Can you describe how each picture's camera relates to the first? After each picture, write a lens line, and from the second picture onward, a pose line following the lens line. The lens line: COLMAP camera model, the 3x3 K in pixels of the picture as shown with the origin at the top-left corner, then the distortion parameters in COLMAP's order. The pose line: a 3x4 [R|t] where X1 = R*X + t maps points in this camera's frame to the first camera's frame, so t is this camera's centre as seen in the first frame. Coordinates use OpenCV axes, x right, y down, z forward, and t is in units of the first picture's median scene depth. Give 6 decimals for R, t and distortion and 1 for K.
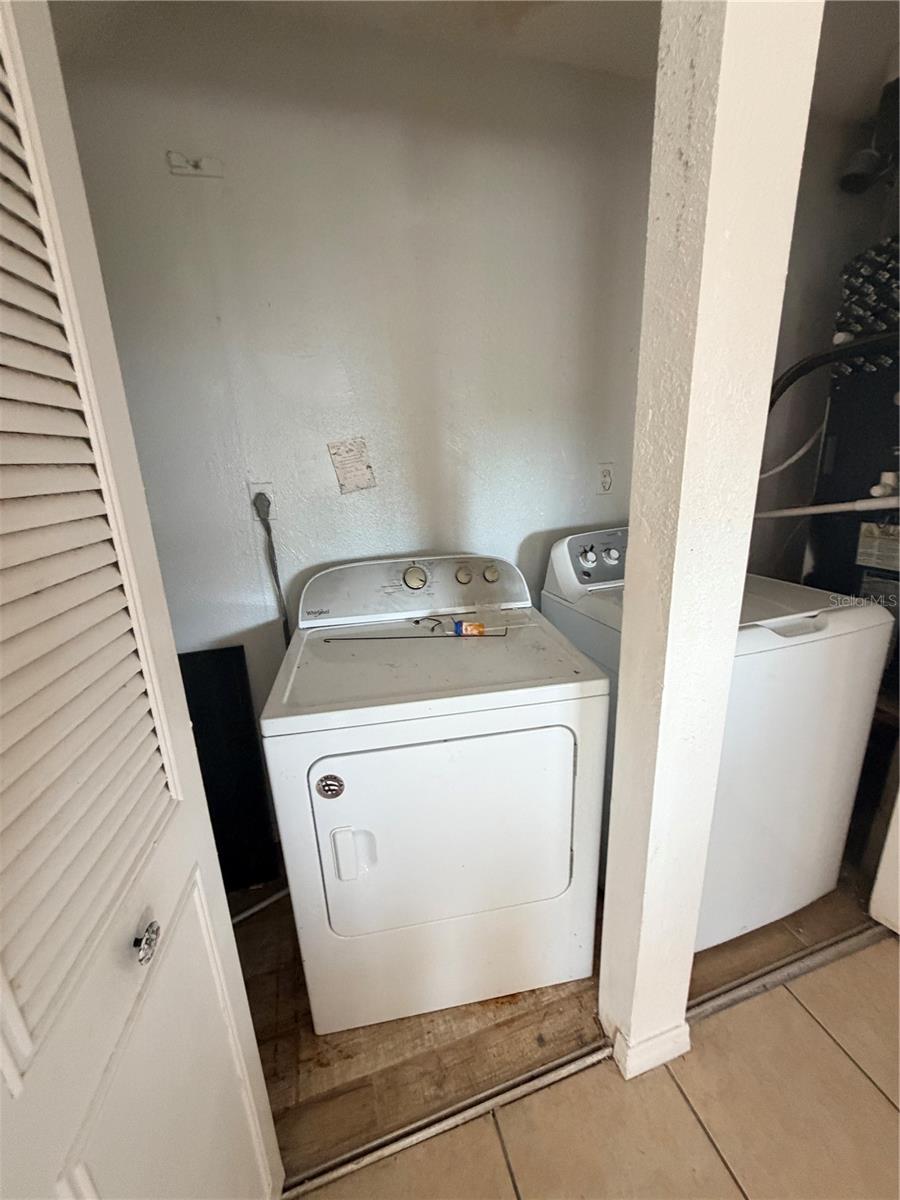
lens RADIAL K [[481.3, 0, 454.0], [0, 481.3, 599.5], [0, 0, 1]] dist [-0.001456, 0.000687]
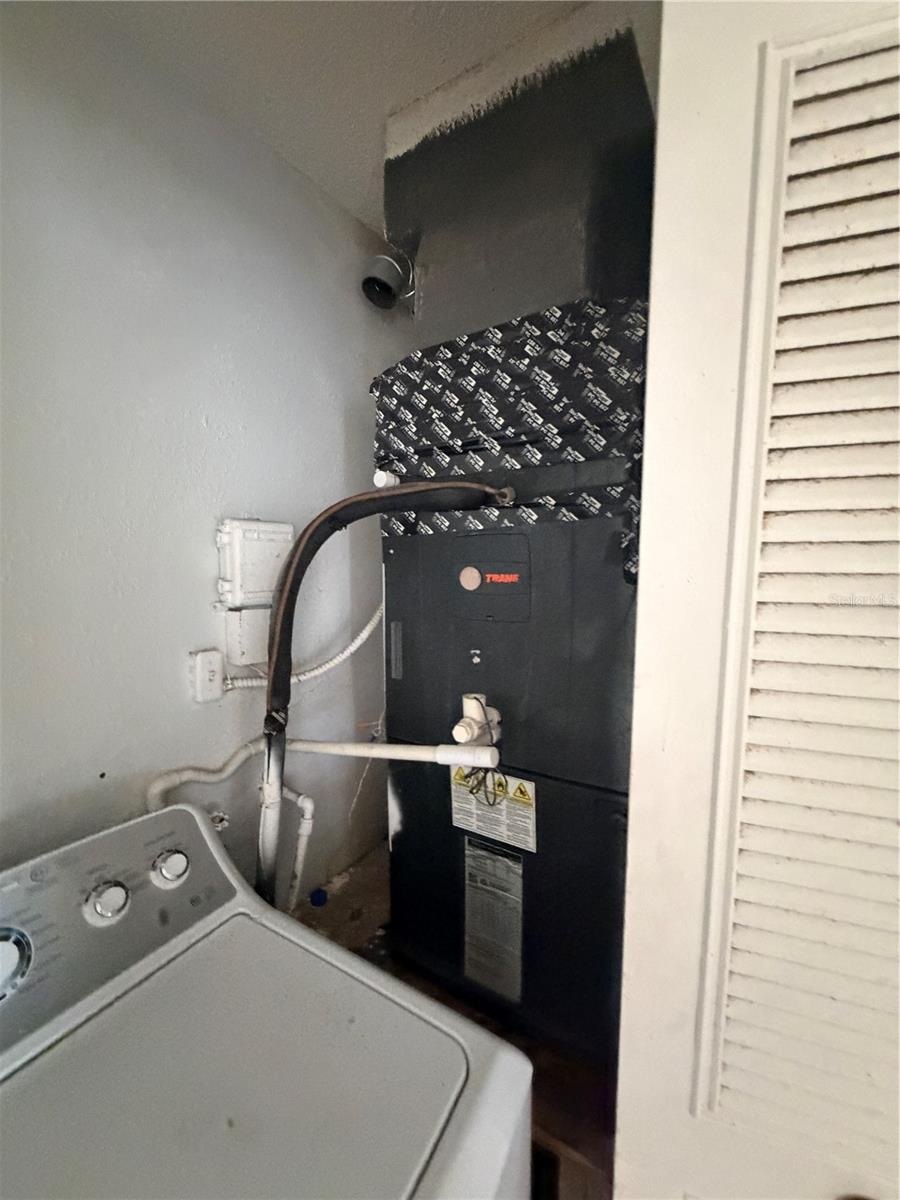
lens RADIAL K [[481.3, 0, 449.1], [0, 481.3, 595.8], [0, 0, 1]] dist [-0.001456, 0.000687]
pose [[0.782371, -0.014430, 0.622645, 0.494590], [0.143263, 0.977093, -0.157370, -0.291837], [-0.606111, 0.212323, 0.766517, 0.511387]]
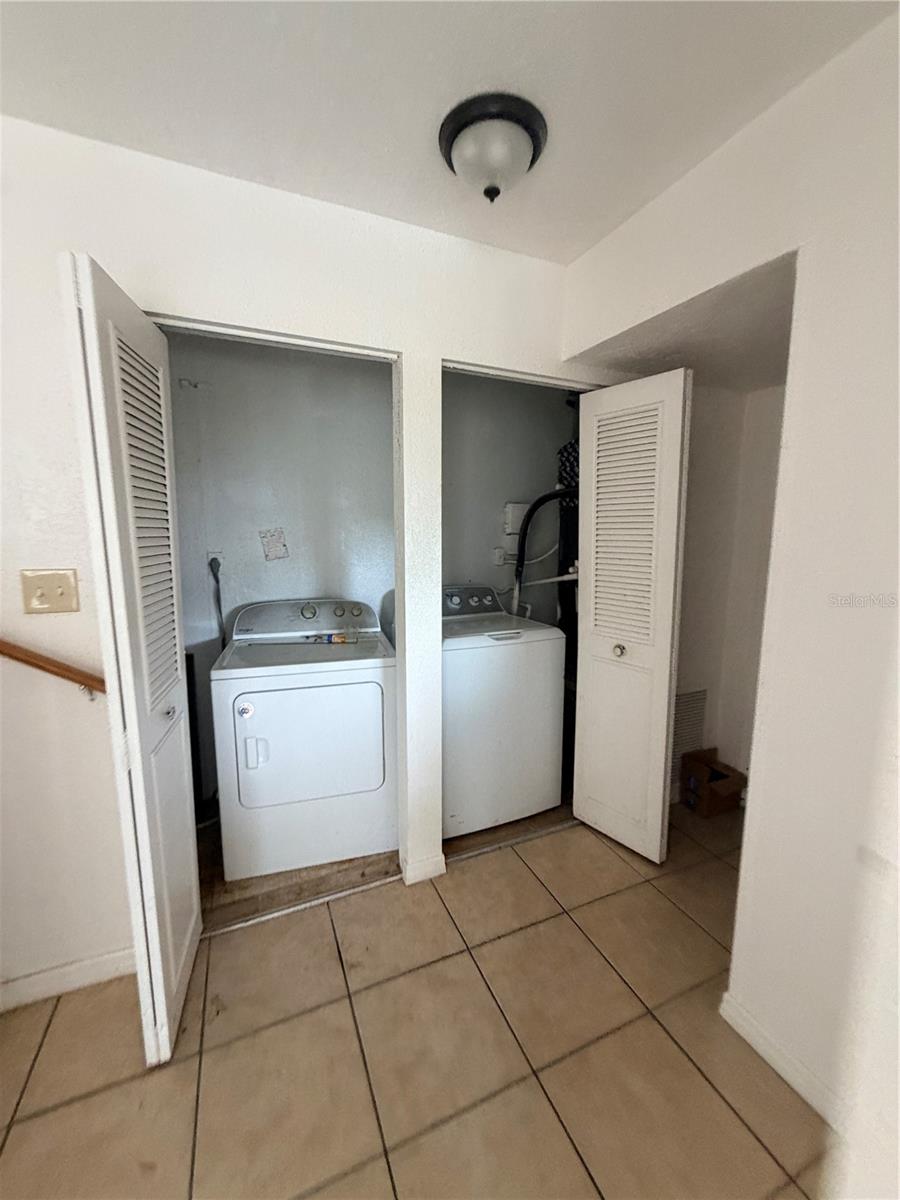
lens RADIAL K [[481.3, 0, 454.4], [0, 481.3, 600.3], [0, 0, 1]] dist [-0.001456, 0.000687]
pose [[0.992037, 0.027018, 0.123018, 0.212927], [-0.007993, 0.988257, -0.152594, 0.165367], [-0.125696, 0.150396, 0.980603, -0.695078]]
